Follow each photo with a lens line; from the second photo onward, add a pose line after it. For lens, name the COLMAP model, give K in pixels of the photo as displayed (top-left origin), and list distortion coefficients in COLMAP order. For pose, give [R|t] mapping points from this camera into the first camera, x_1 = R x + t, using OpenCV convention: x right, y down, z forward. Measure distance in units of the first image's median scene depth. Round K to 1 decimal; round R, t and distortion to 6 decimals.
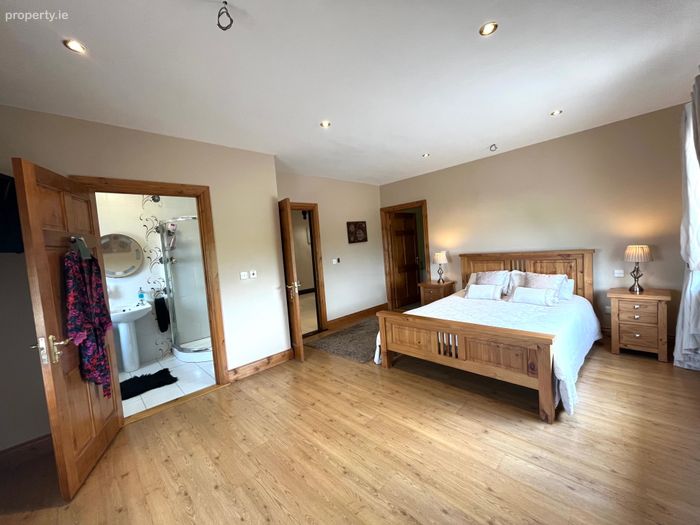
lens RADIAL K [[285.2, 0, 344.3], [0, 285.2, 265.1], [0, 0, 1]] dist [0.000807, -0.000216]
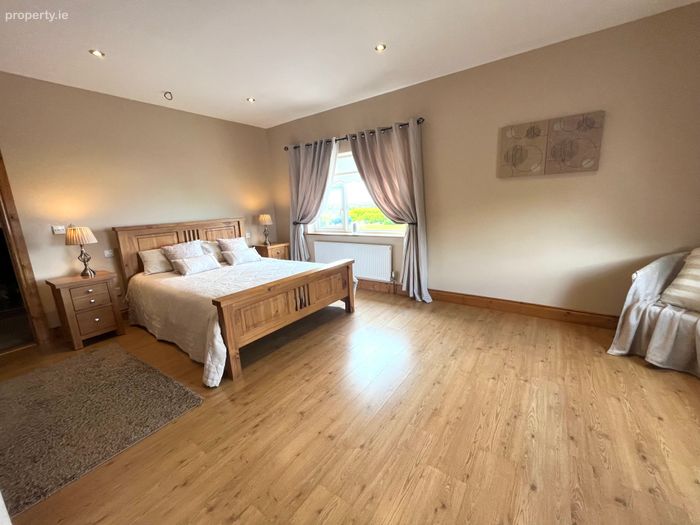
lens RADIAL K [[285.2, 0, 353.4], [0, 285.2, 263.1], [0, 0, 1]] dist [0.000807, -0.000216]
pose [[-0.201720, -0.112389, 0.972974, -1.024287], [0.126719, 0.982051, 0.139709, 0.060406], [-0.971211, 0.151476, -0.183858, 1.532555]]
